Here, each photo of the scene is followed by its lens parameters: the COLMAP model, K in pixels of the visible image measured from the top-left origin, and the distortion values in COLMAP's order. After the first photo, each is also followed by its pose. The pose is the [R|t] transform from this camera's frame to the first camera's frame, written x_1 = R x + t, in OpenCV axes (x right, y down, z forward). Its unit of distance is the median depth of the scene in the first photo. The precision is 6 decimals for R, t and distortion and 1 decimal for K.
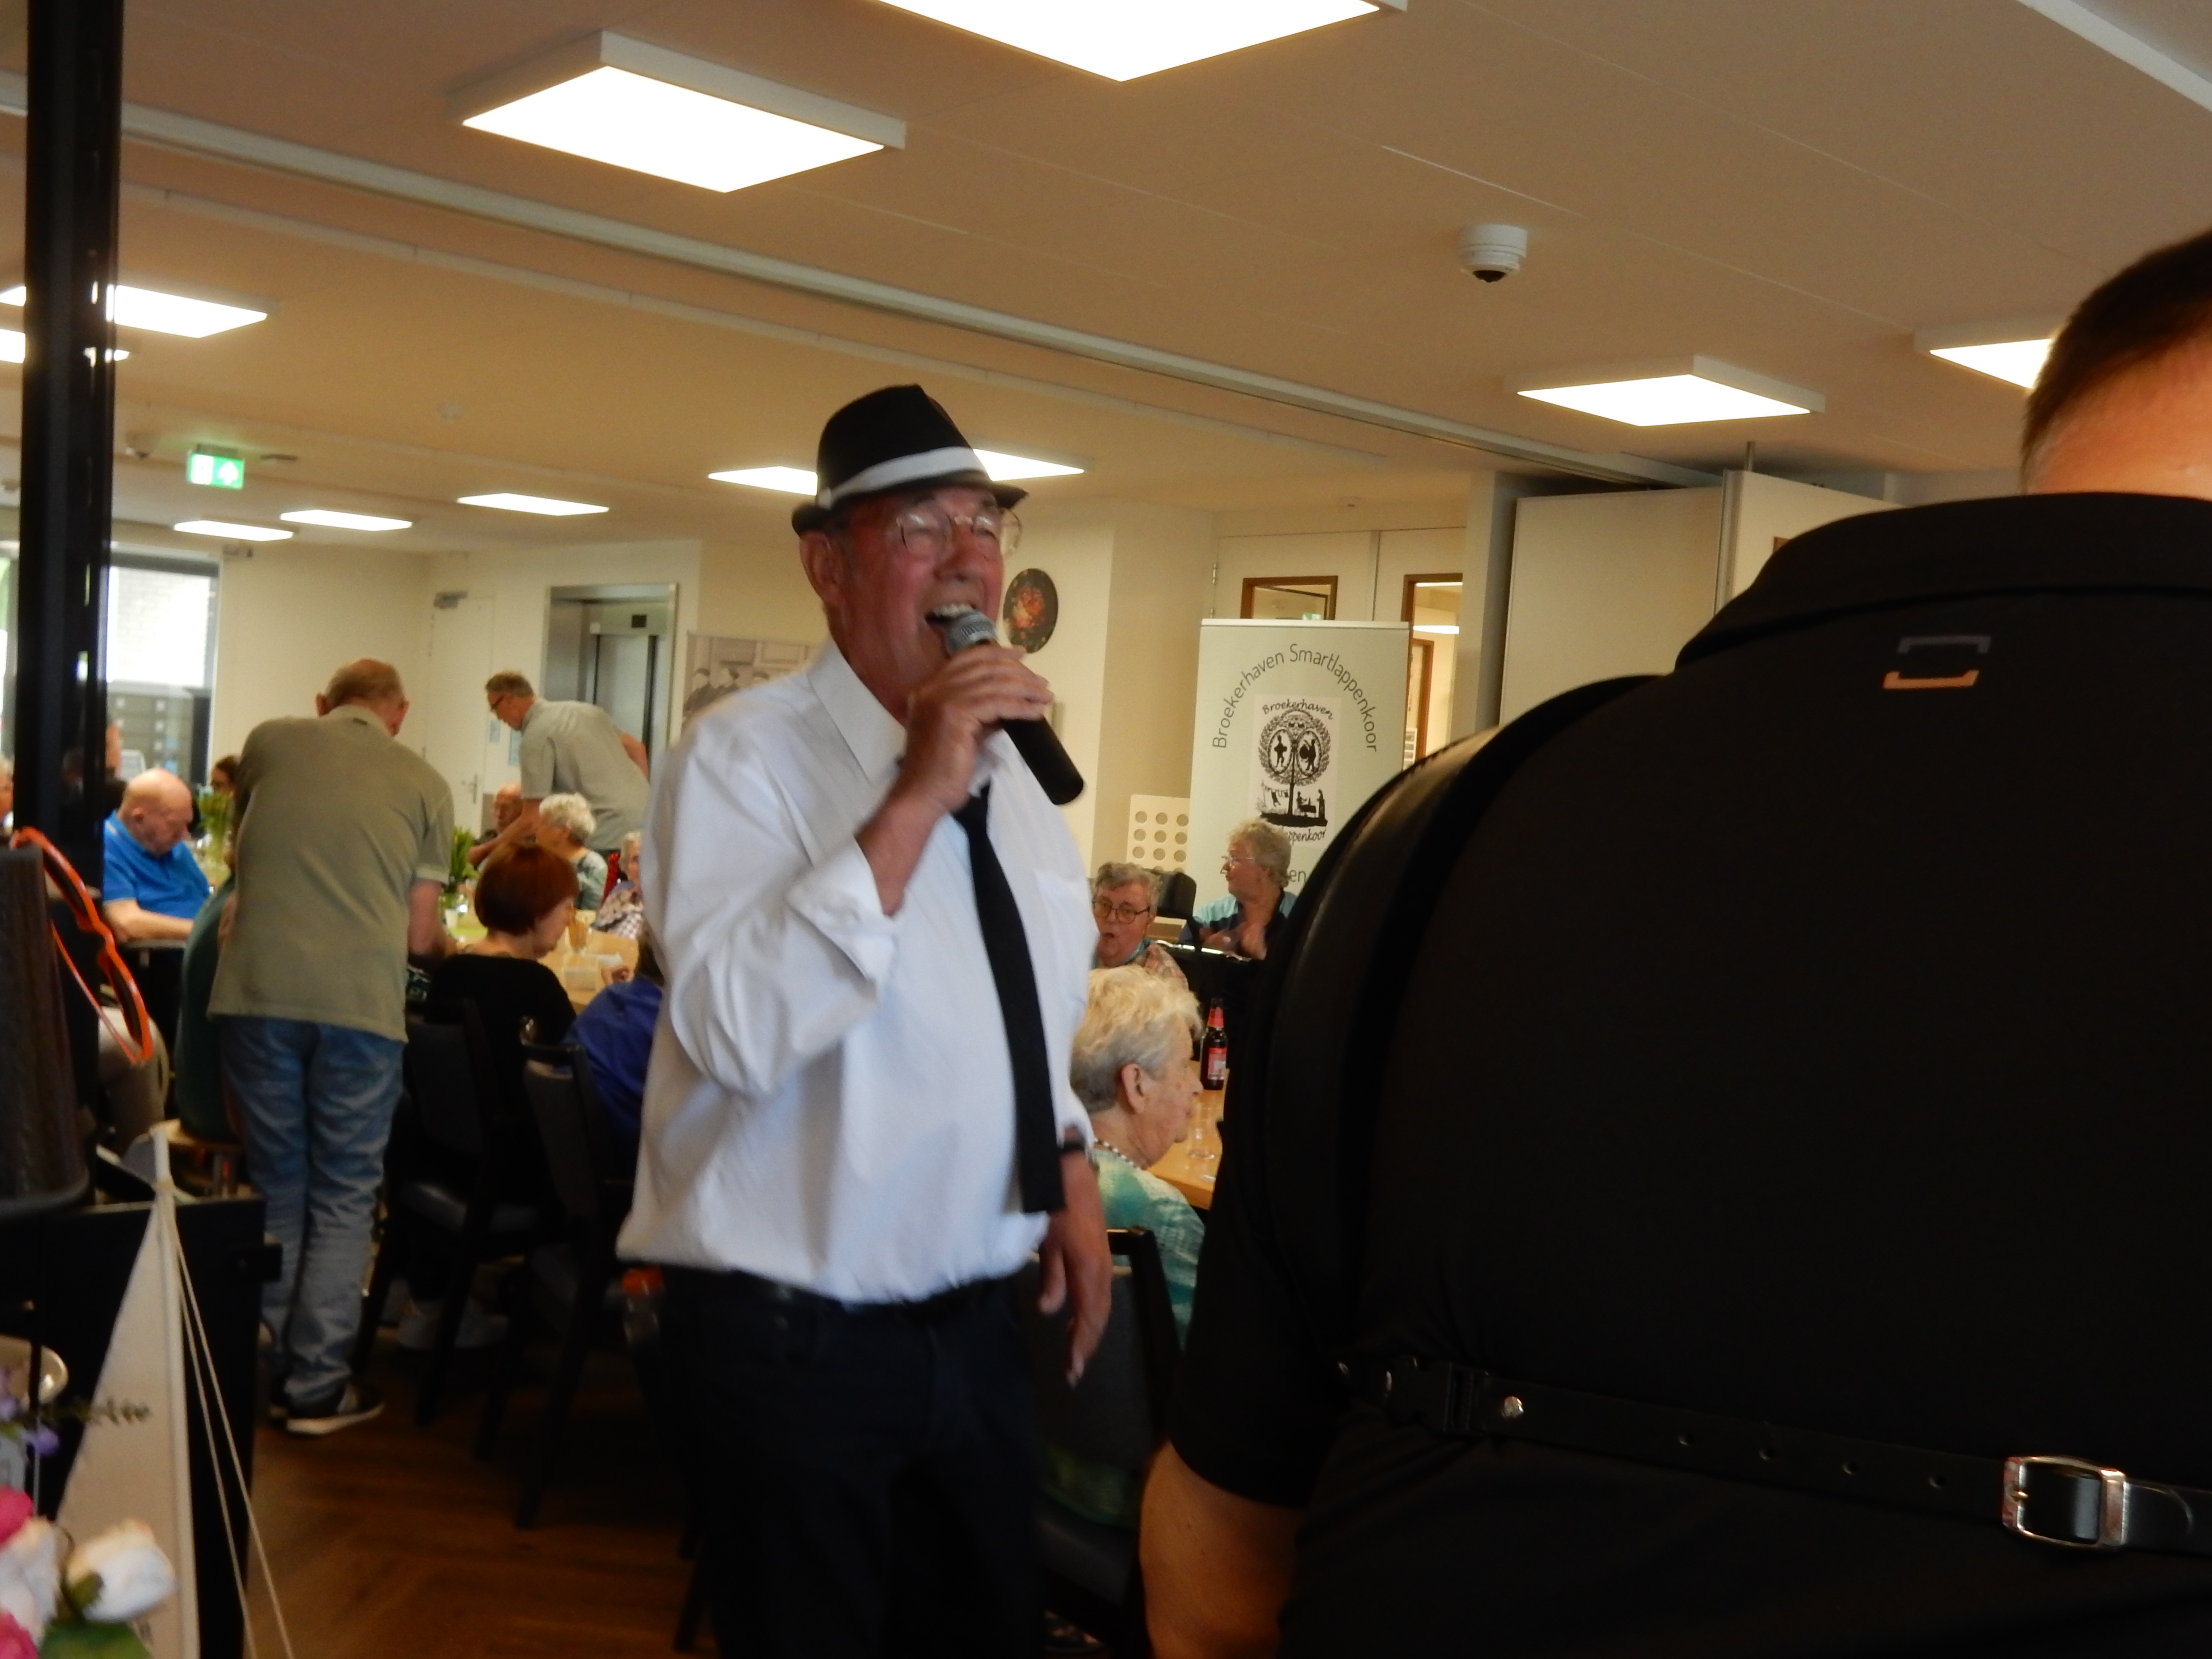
lens RADIAL K [[2266.2, 0, 1076.9], [0, 2266.2, 849.0], [0, 0, 1]] dist [-0.023842, 0.128888]
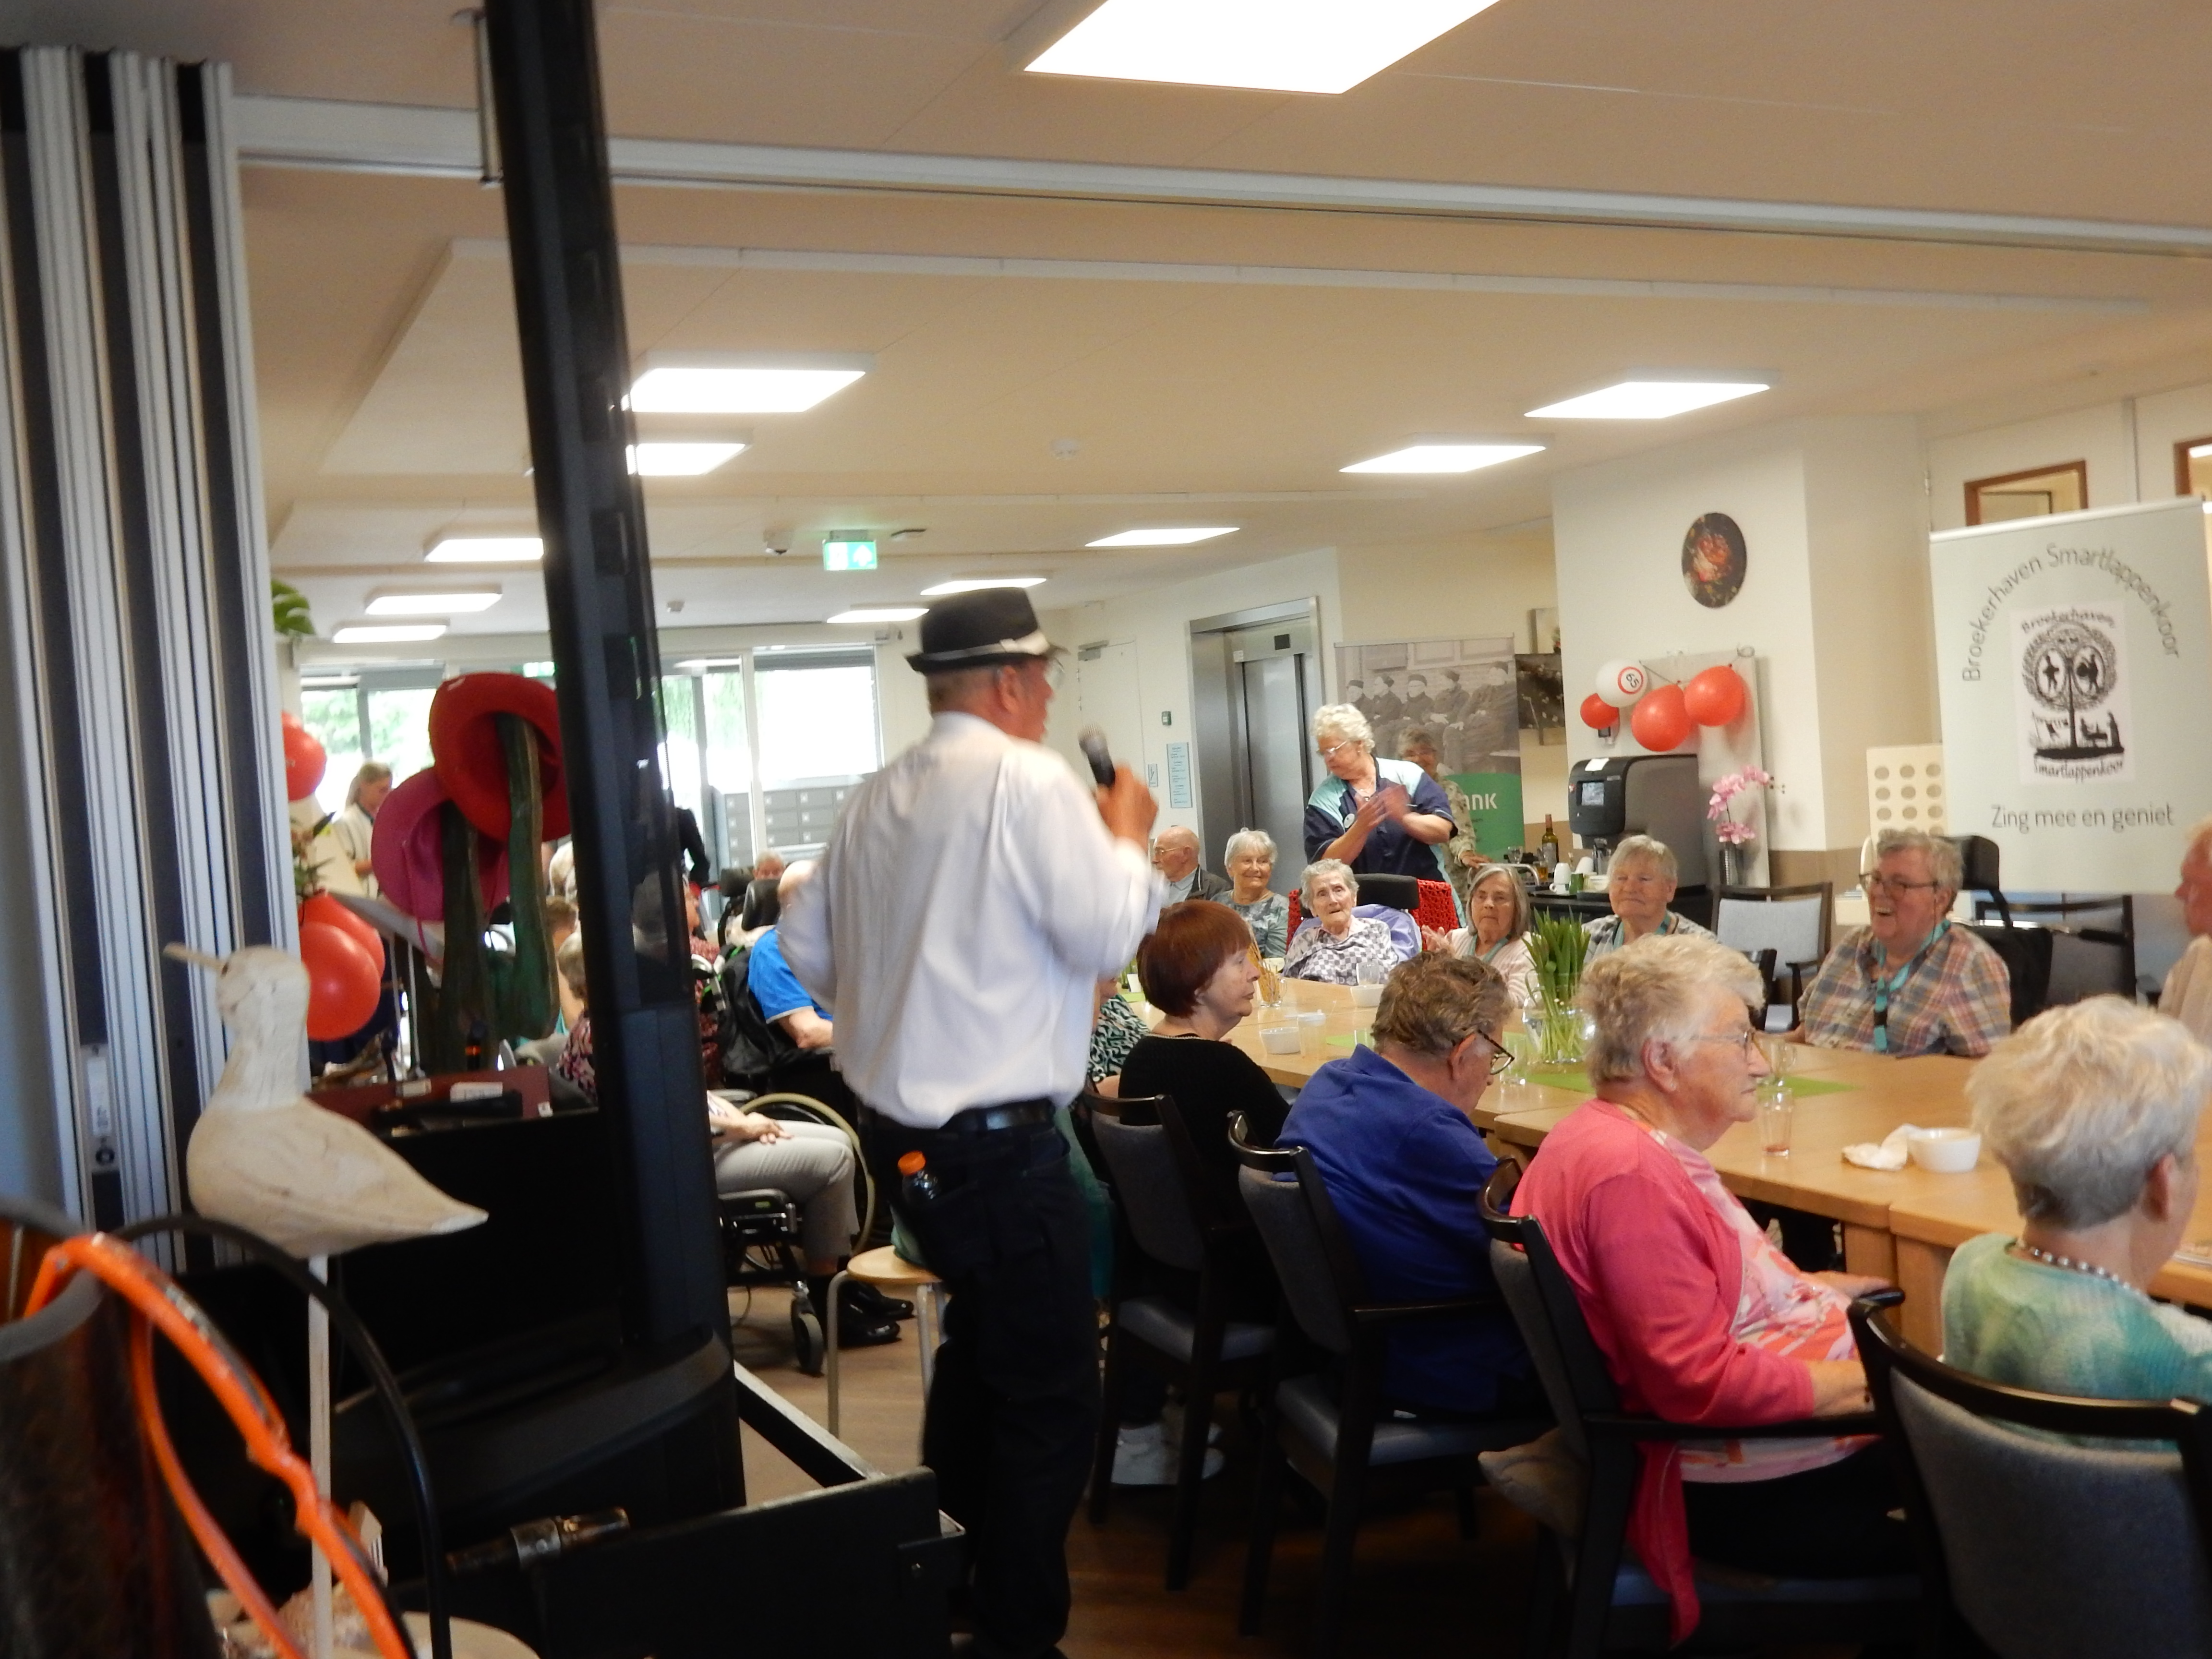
lens RADIAL K [[2248.0, 0, 1097.3], [0, 2248.0, 858.2], [0, 0, 1]] dist [-0.001188, -0.003509]
pose [[0.952395, -0.126971, -0.277166, -0.025230], [0.127538, 0.991704, -0.016058, -0.006901], [0.276906, -0.020056, 0.960688, 0.097474]]
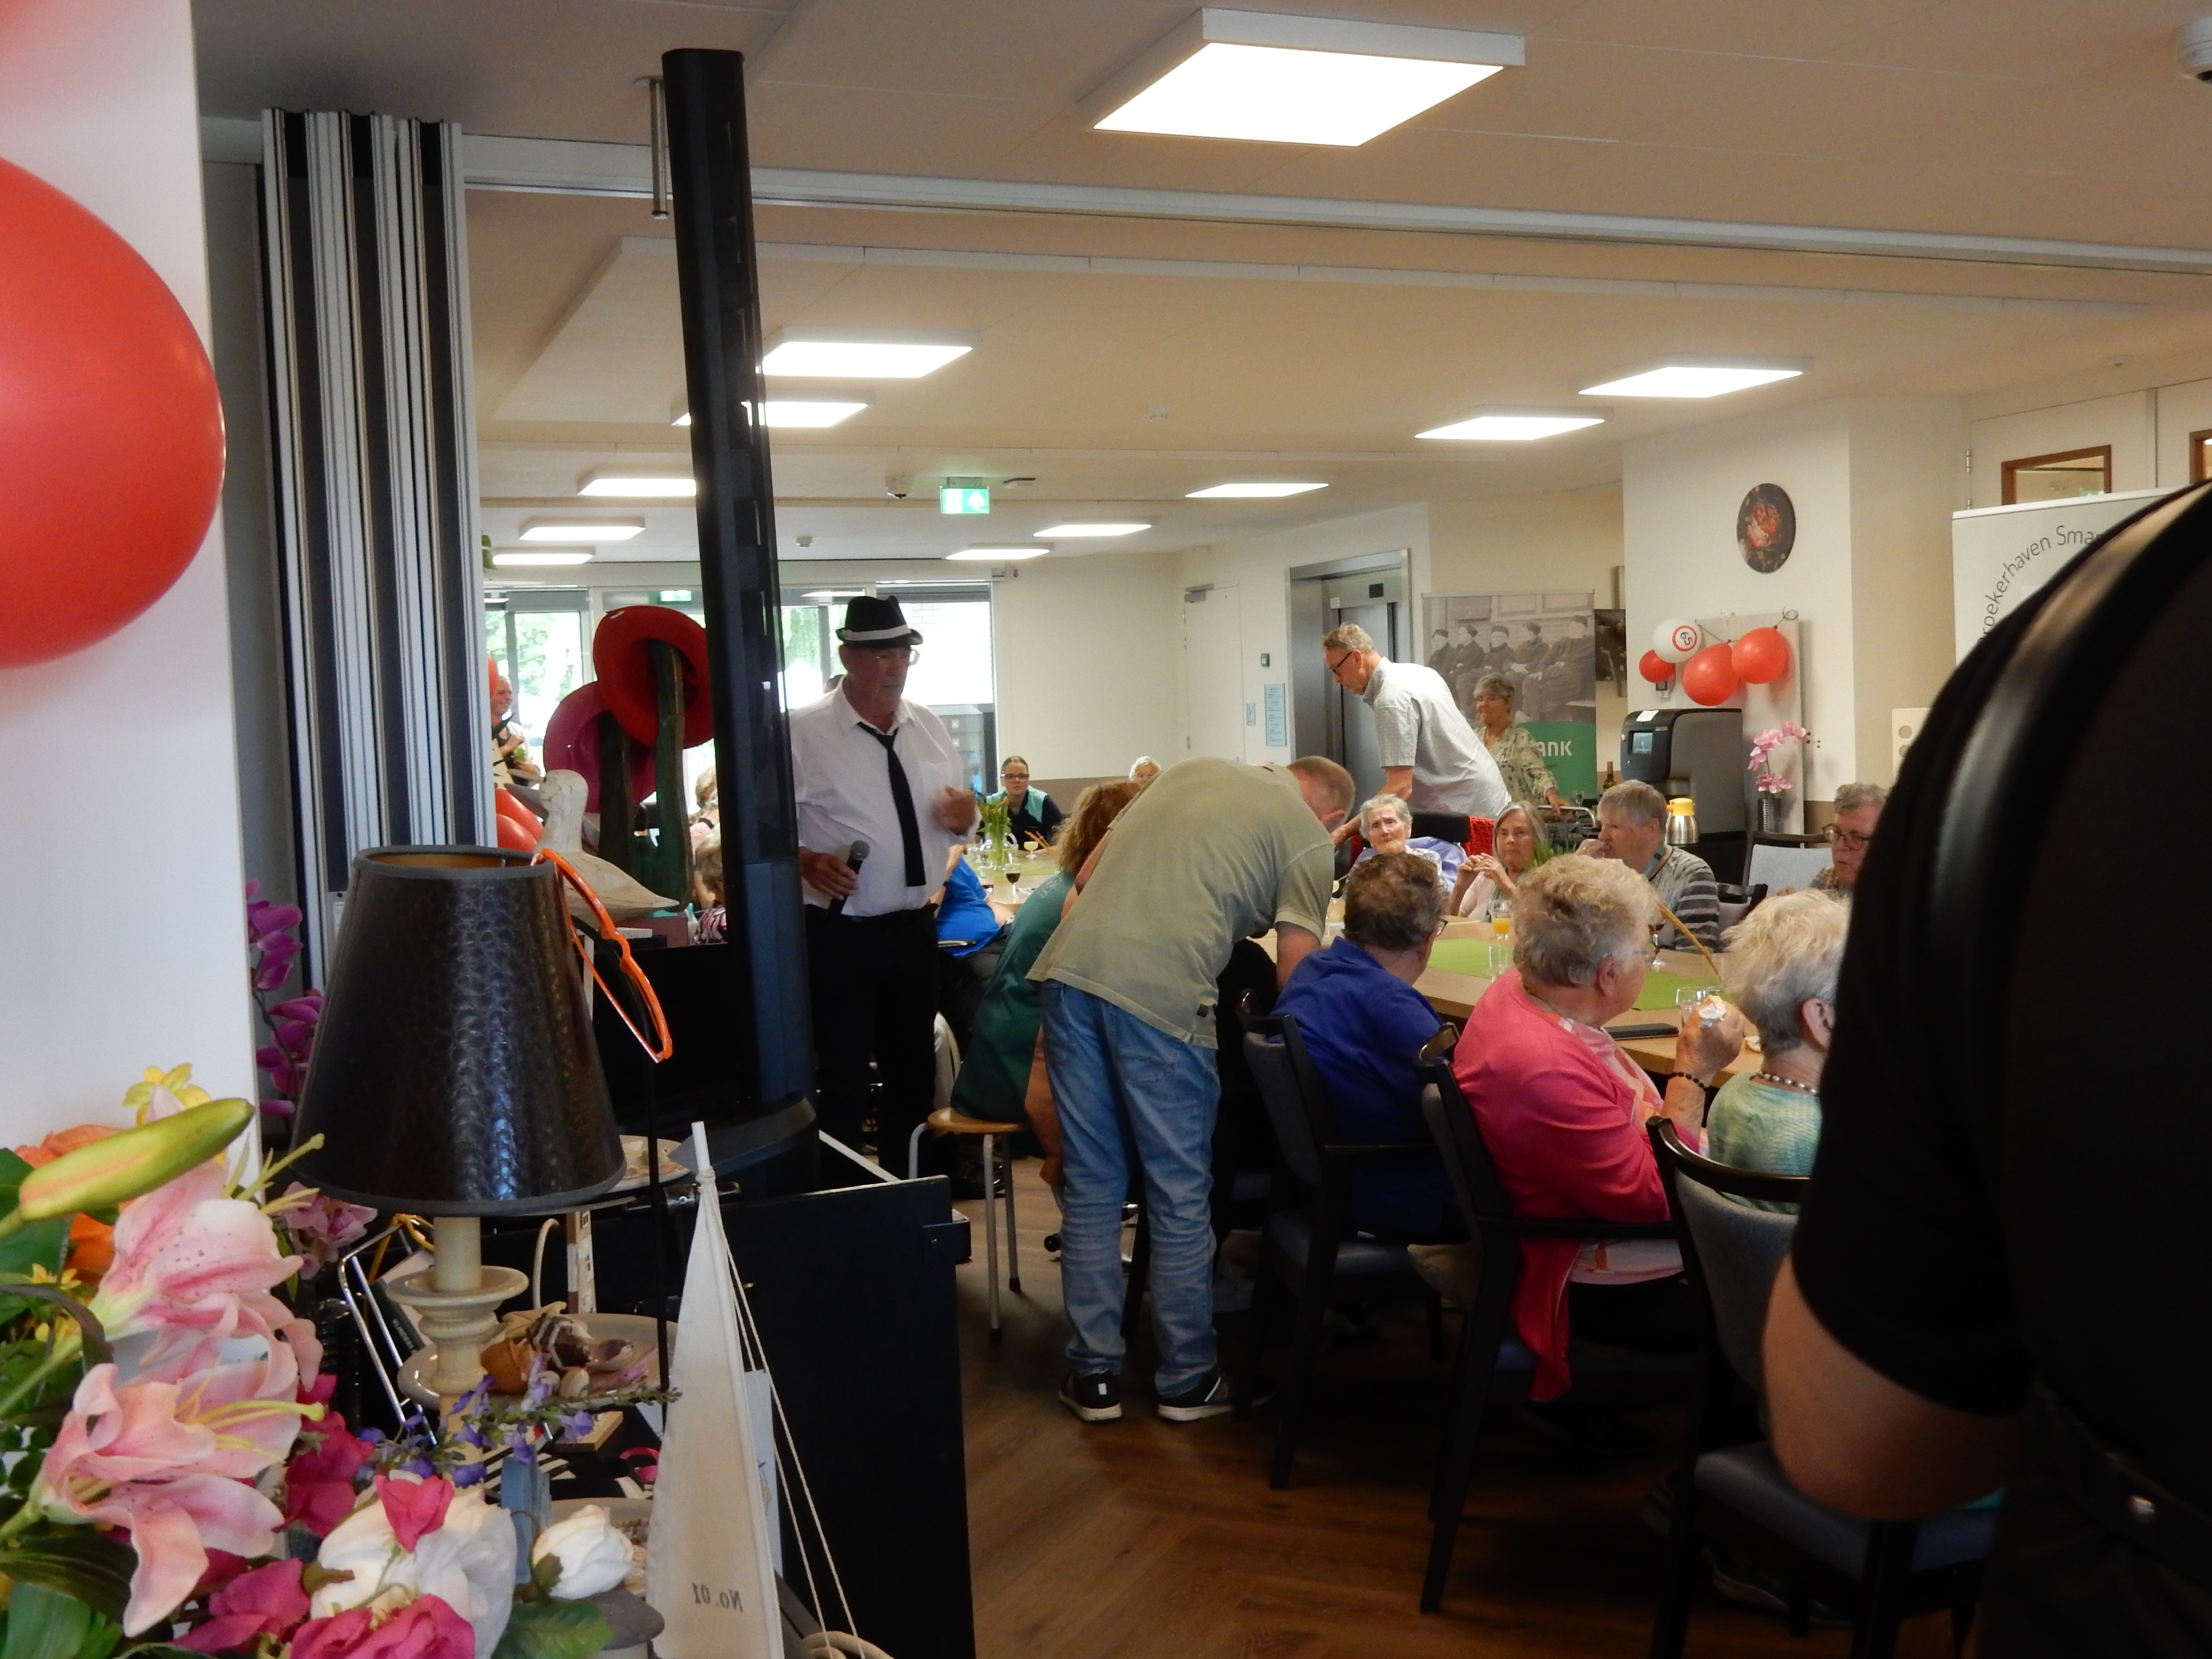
lens RADIAL K [[2248.0, 0, 1097.3], [0, 2248.0, 858.2], [0, 0, 1]] dist [-0.001188, -0.003509]
pose [[0.939812, -0.085688, -0.330775, 0.018860], [0.092773, 0.995671, 0.005661, 0.001759], [0.328858, -0.036008, 0.943693, 0.012887]]
